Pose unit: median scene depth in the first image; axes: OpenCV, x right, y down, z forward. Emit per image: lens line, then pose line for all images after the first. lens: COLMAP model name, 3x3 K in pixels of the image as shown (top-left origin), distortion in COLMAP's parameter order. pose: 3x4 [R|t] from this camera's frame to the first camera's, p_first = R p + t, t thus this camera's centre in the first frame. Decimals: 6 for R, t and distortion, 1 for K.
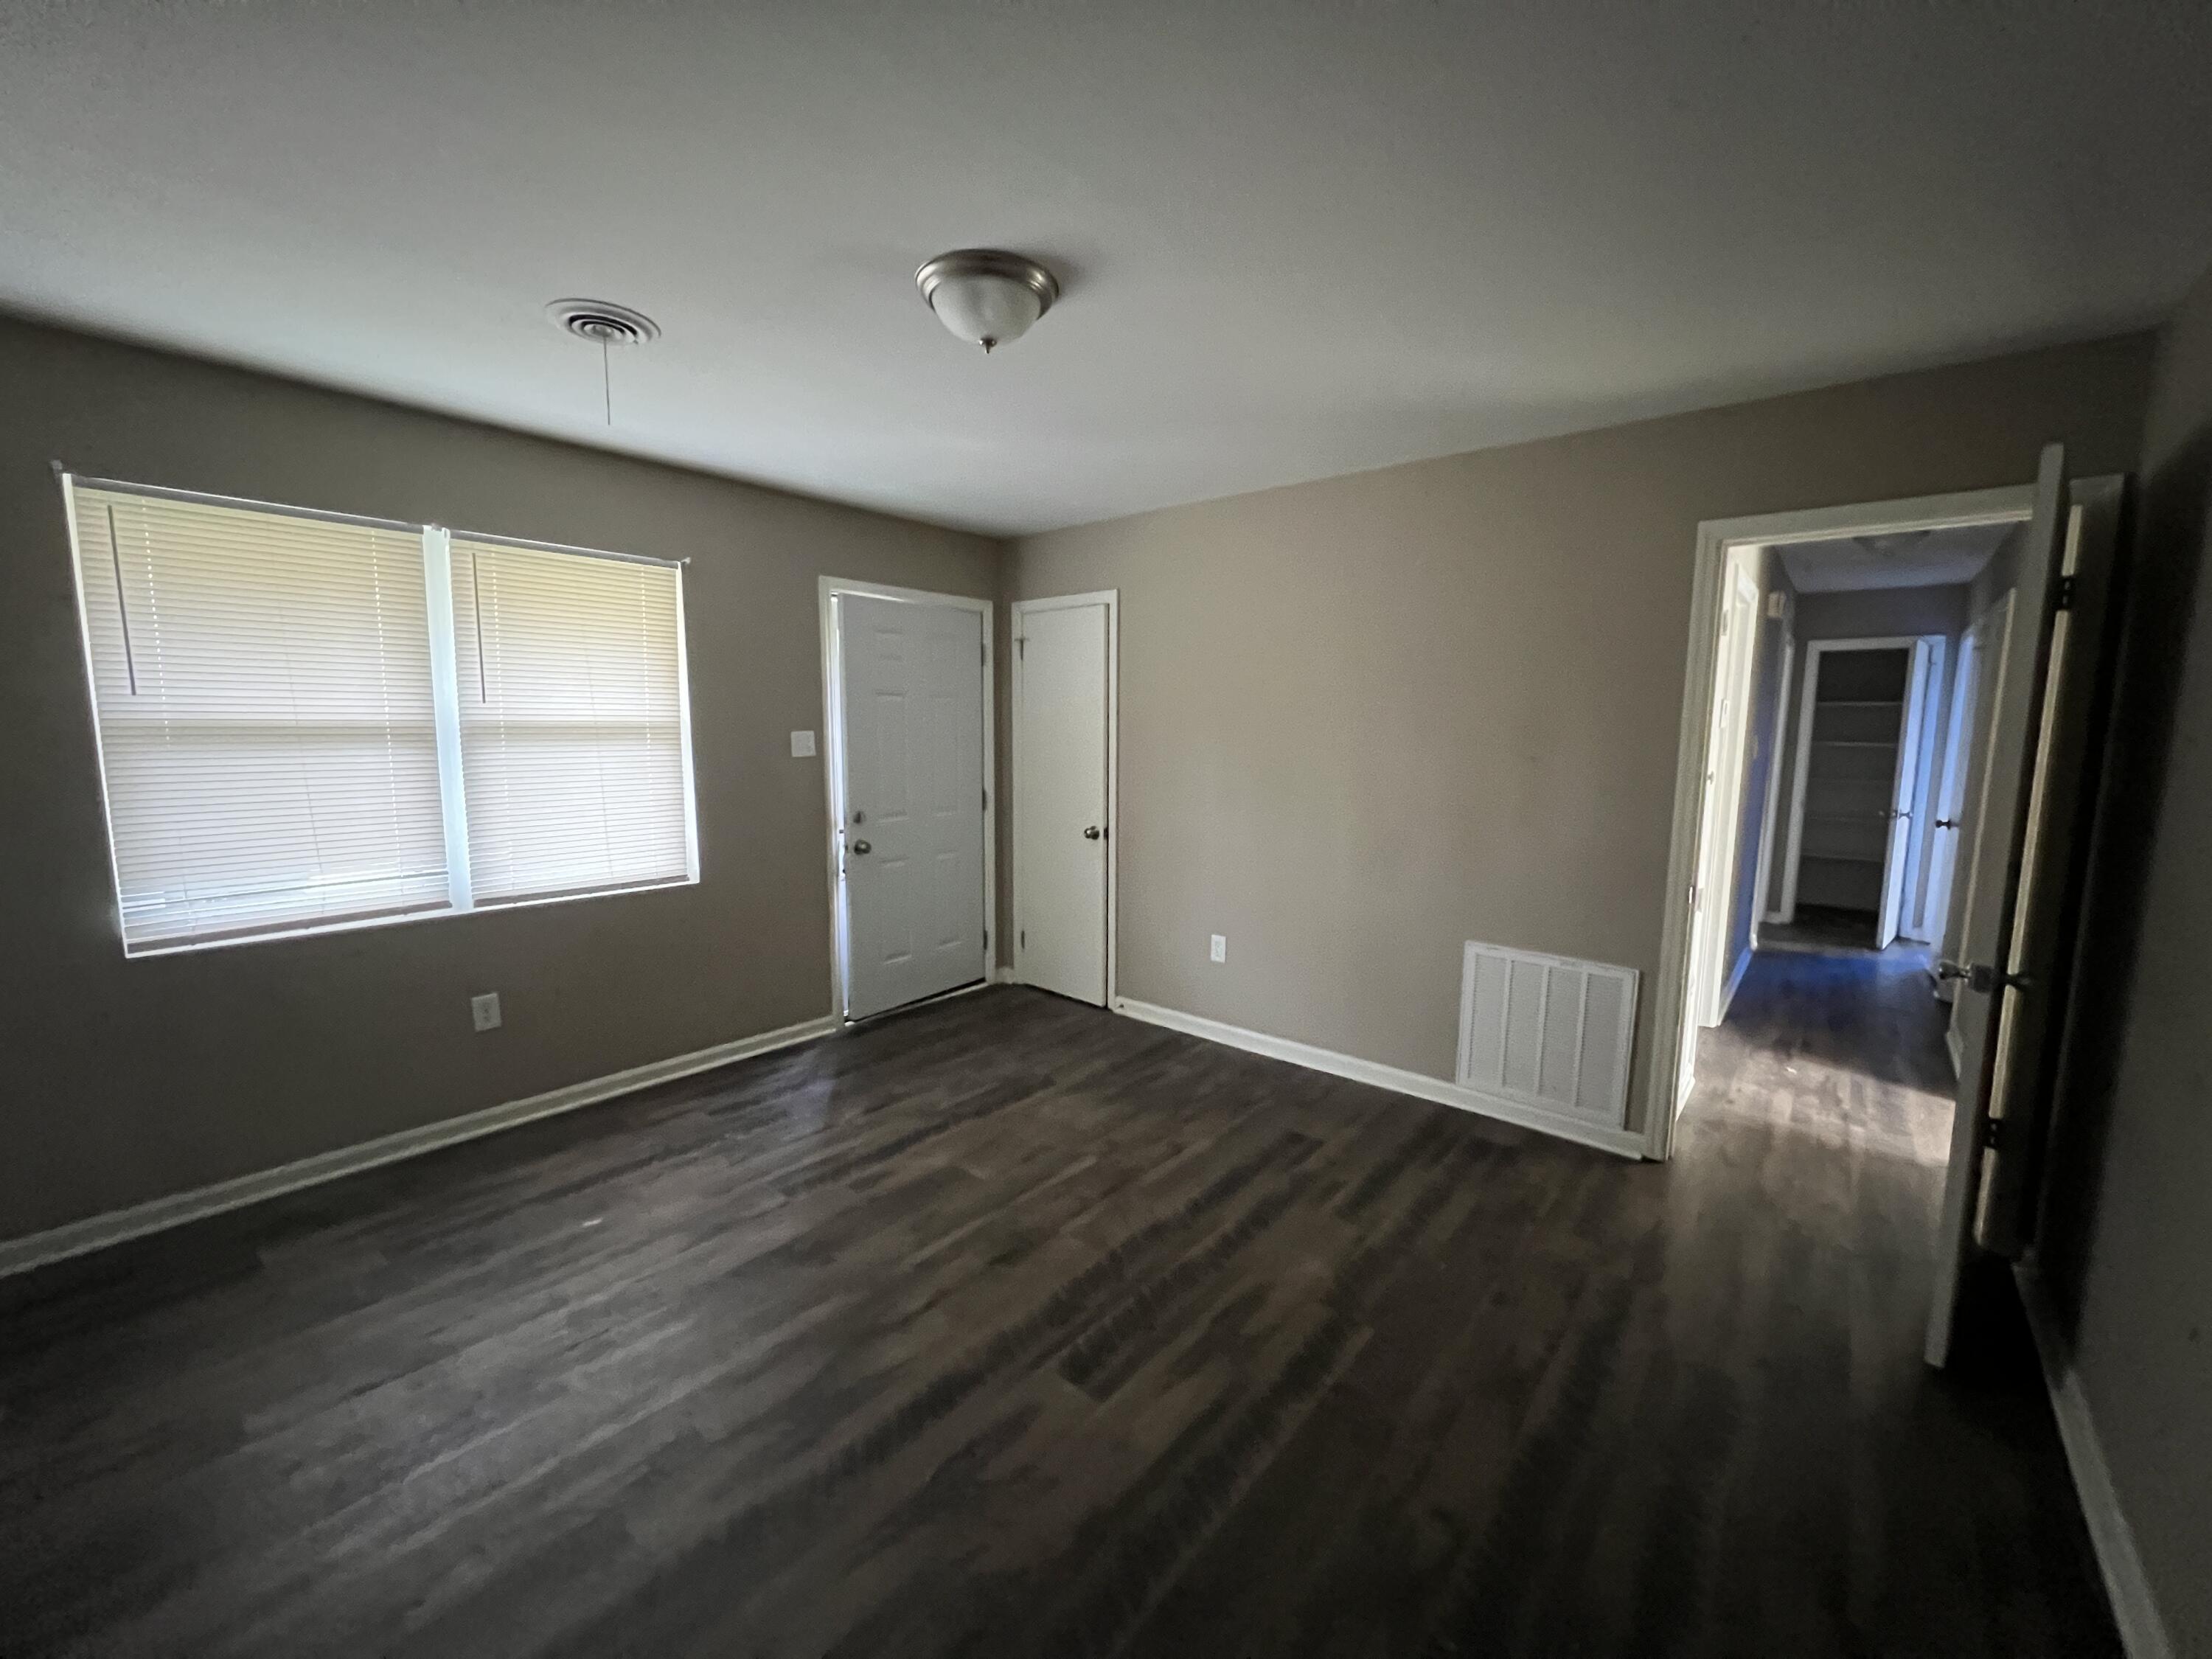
lens RADIAL K [[880.0, 0, 1109.0], [0, 880.0, 828.8], [0, 0, 1]] dist [-0.000315, -0.000043]
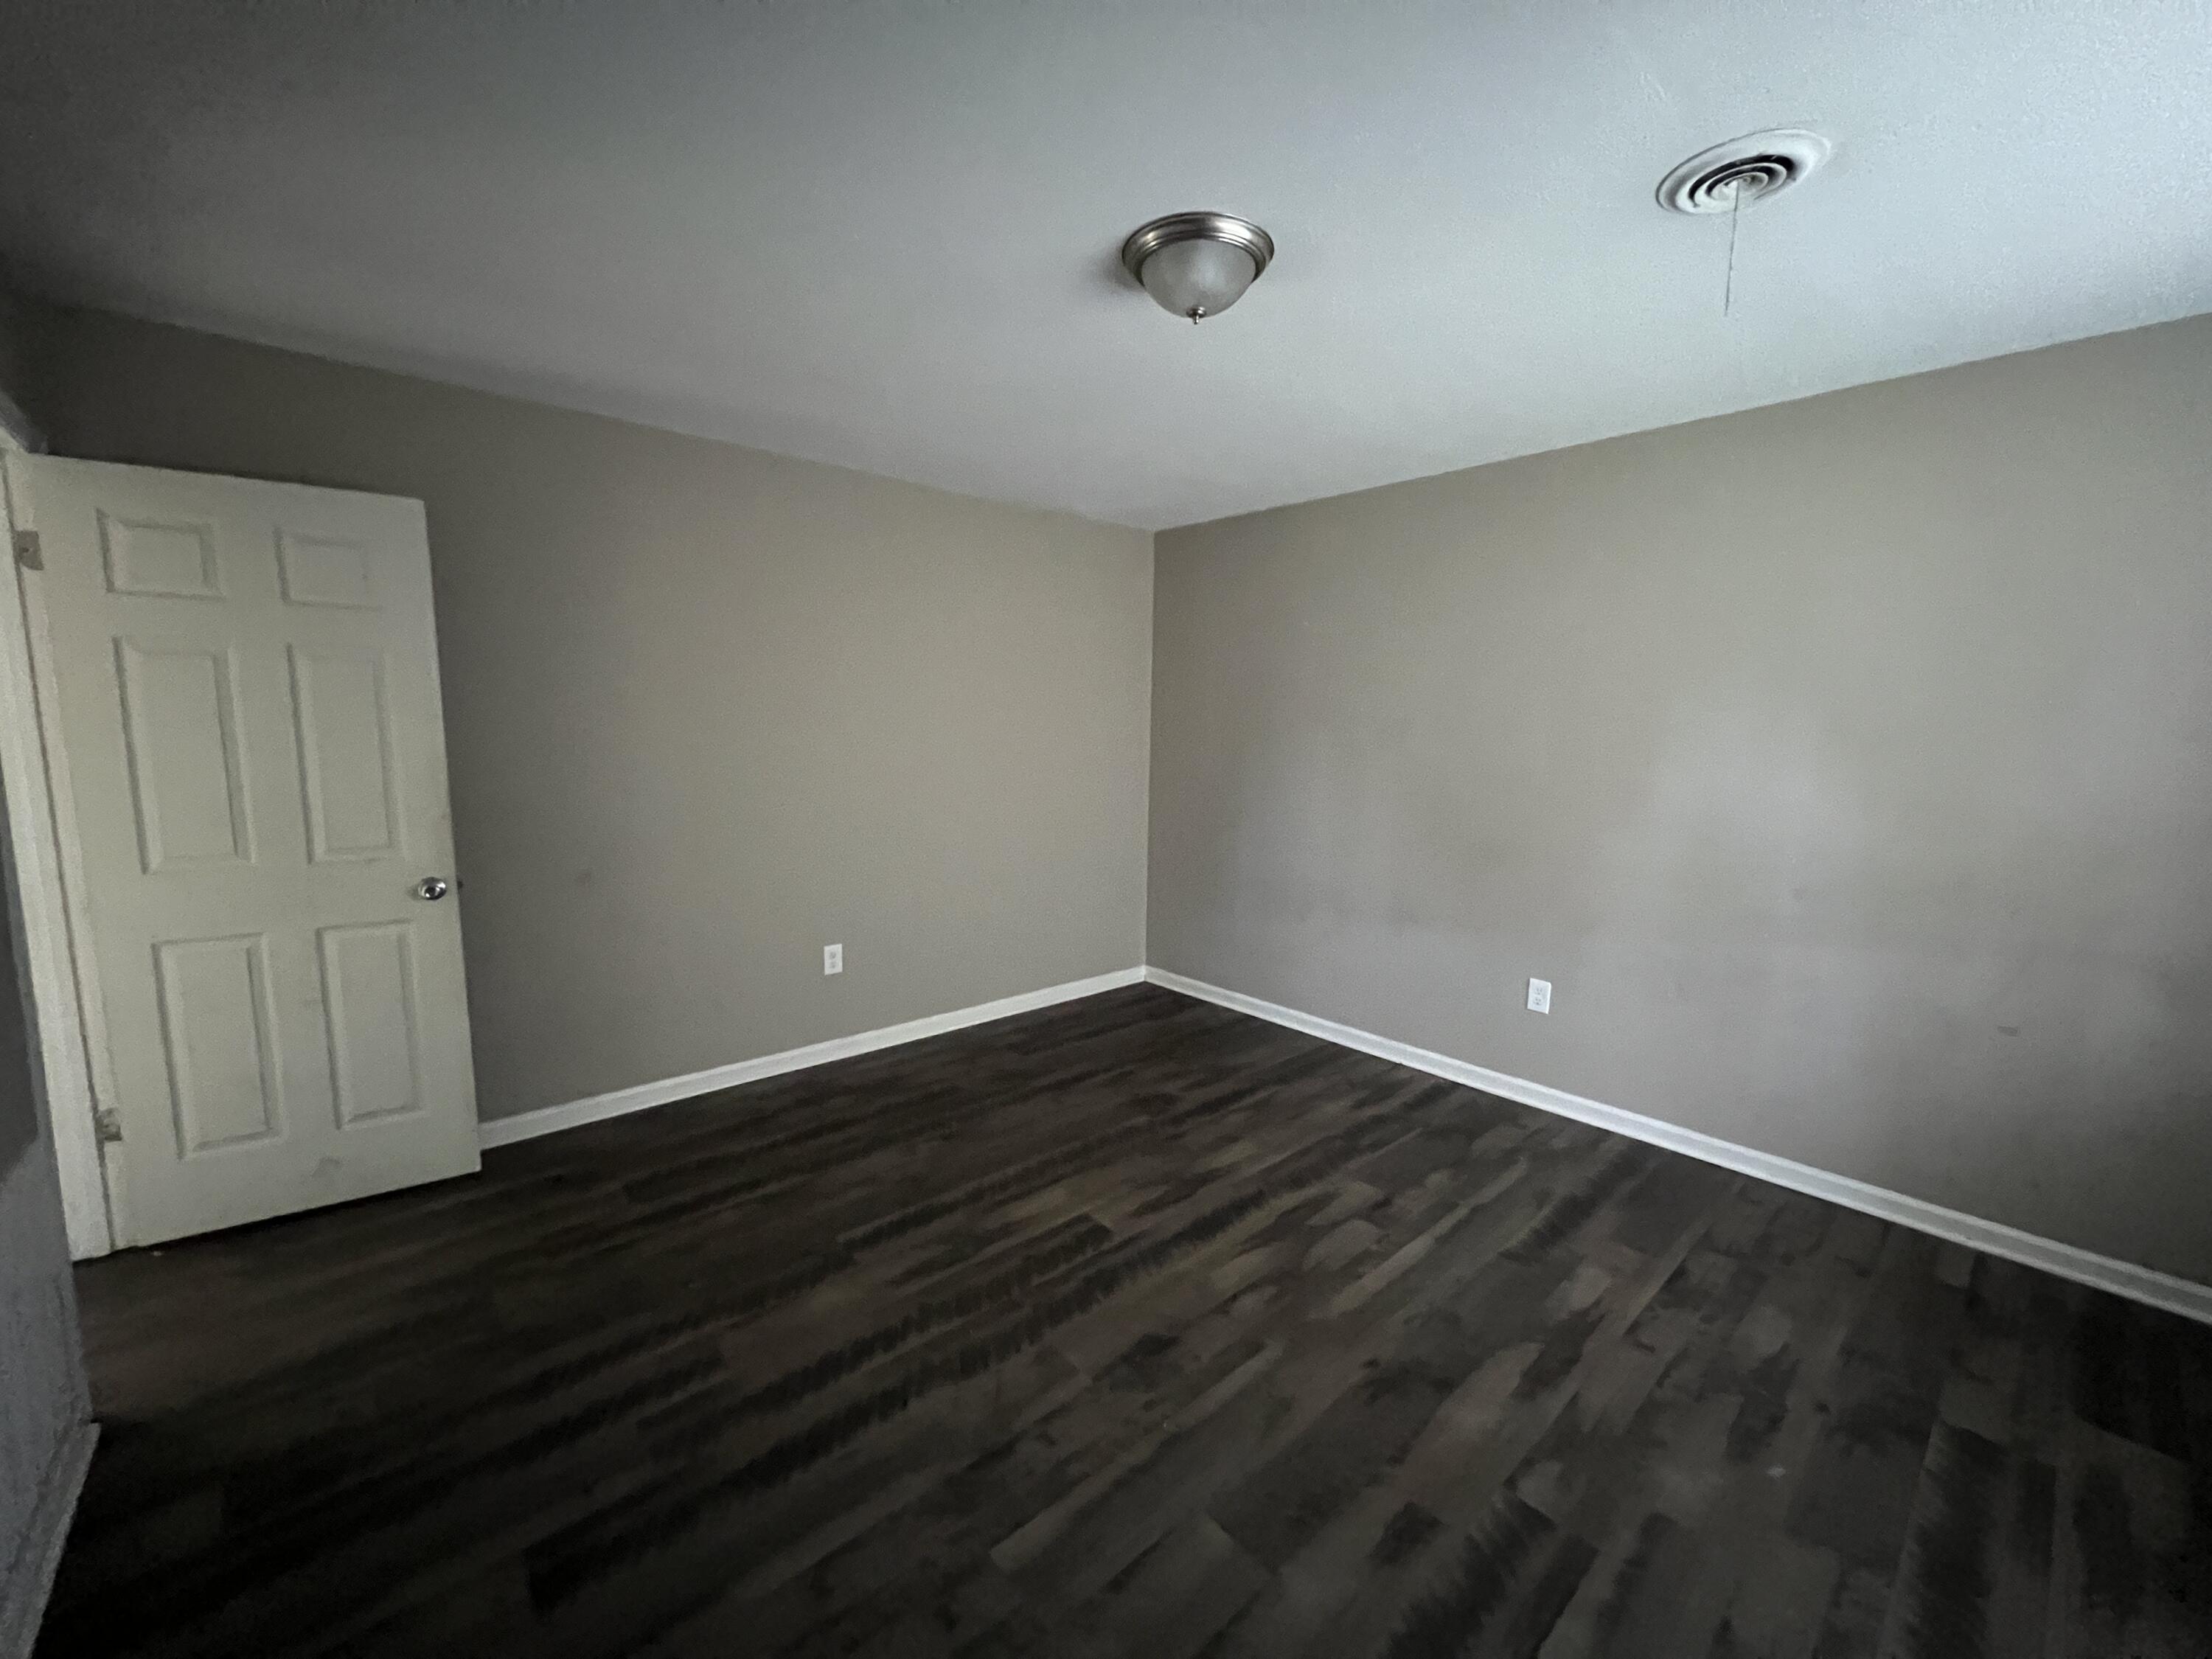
lens RADIAL K [[880.0, 0, 1105.1], [0, 880.0, 835.3], [0, 0, 1]] dist [-0.000315, -0.000043]
pose [[-0.989082, -0.041310, 0.141460, -0.168061], [-0.005890, 0.970221, 0.242150, -0.199275], [-0.147250, 0.238673, -0.959871, 1.739677]]
